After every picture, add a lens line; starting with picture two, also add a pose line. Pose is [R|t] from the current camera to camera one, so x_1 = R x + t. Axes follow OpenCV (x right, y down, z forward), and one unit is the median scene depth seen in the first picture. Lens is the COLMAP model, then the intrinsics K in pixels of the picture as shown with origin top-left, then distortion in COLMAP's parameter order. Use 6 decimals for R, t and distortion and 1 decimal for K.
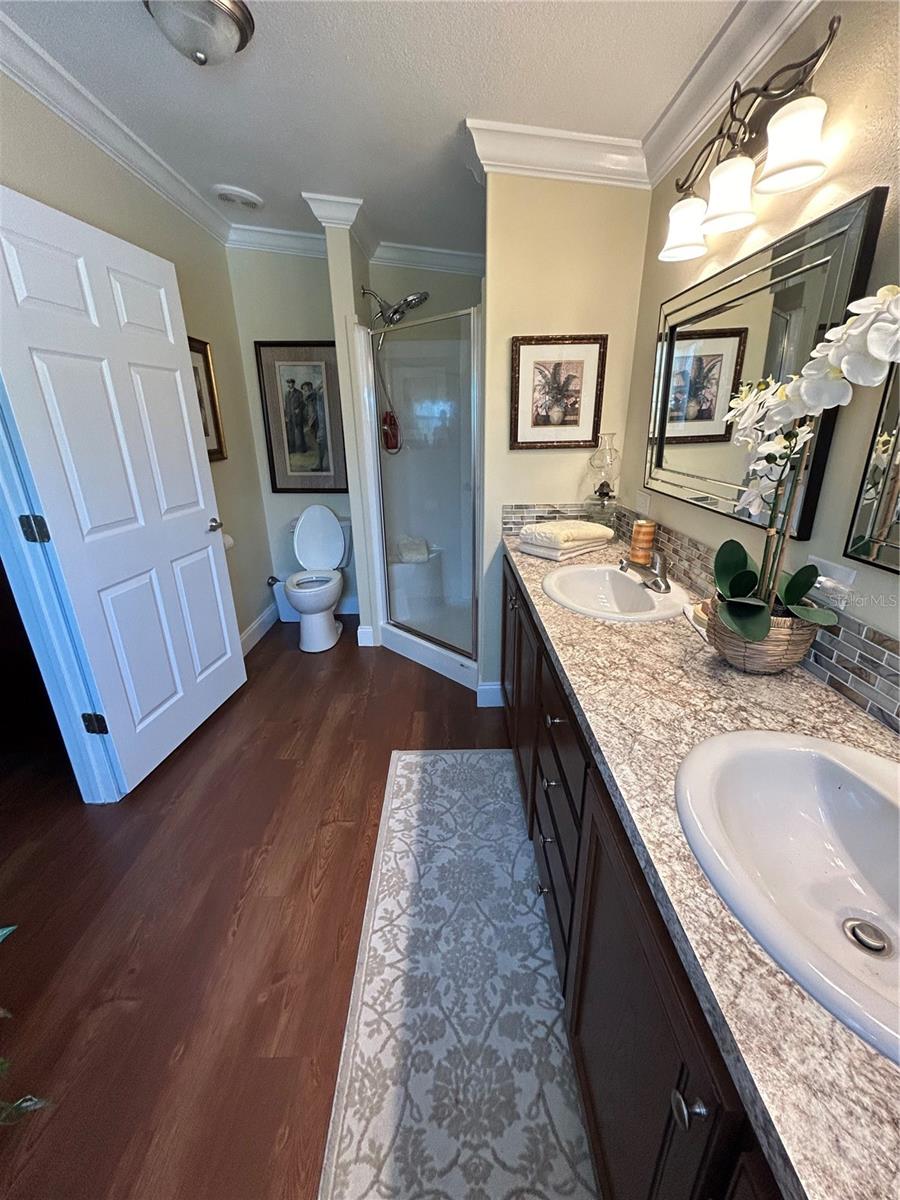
lens RADIAL K [[487.8, 0, 449.4], [0, 487.8, 595.5], [0, 0, 1]] dist [0.006837, 0.000968]
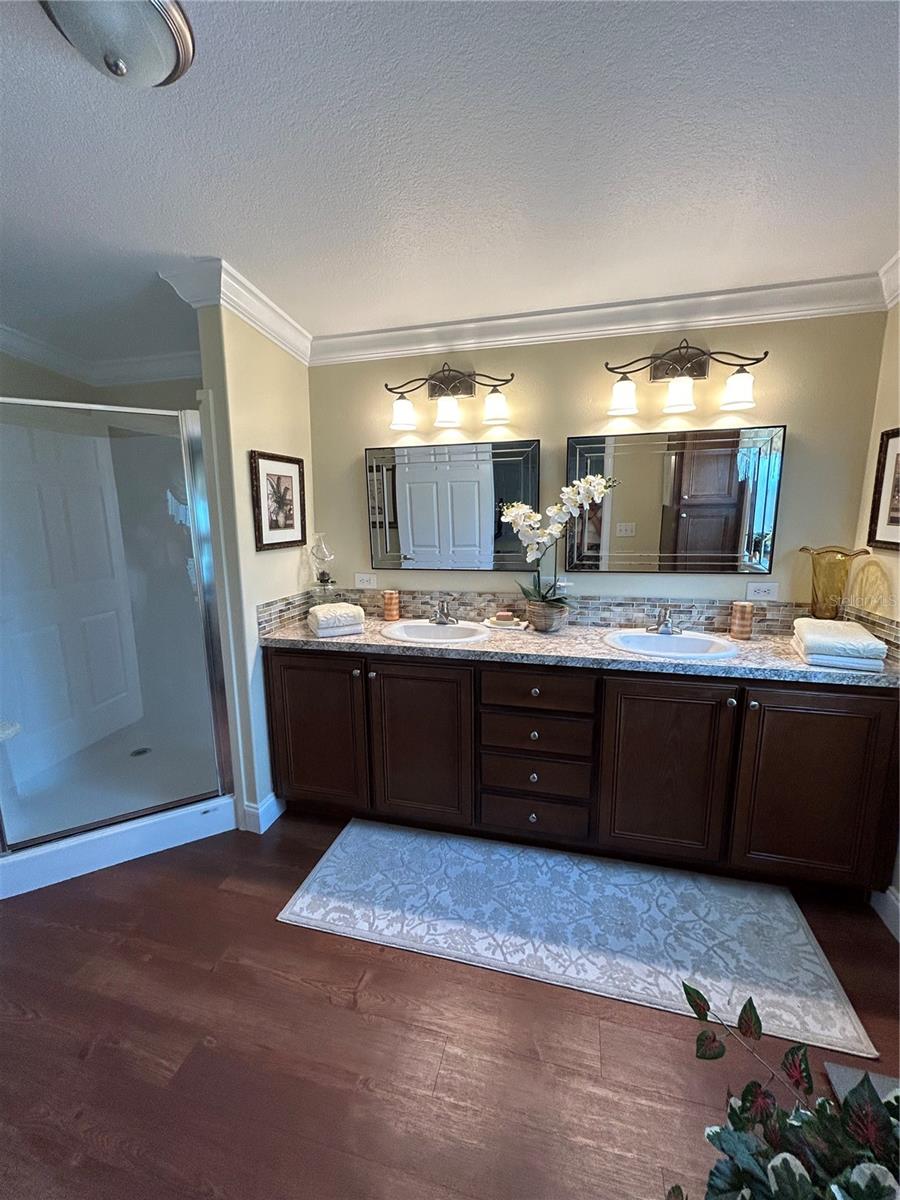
lens RADIAL K [[487.8, 0, 447.5], [0, 487.8, 601.0], [0, 0, 1]] dist [0.006837, 0.000968]
pose [[0.261915, -0.157877, 0.952090, -0.956028], [0.340439, 0.938225, 0.061925, -0.162512], [-0.903051, 0.307910, 0.299483, 0.458415]]
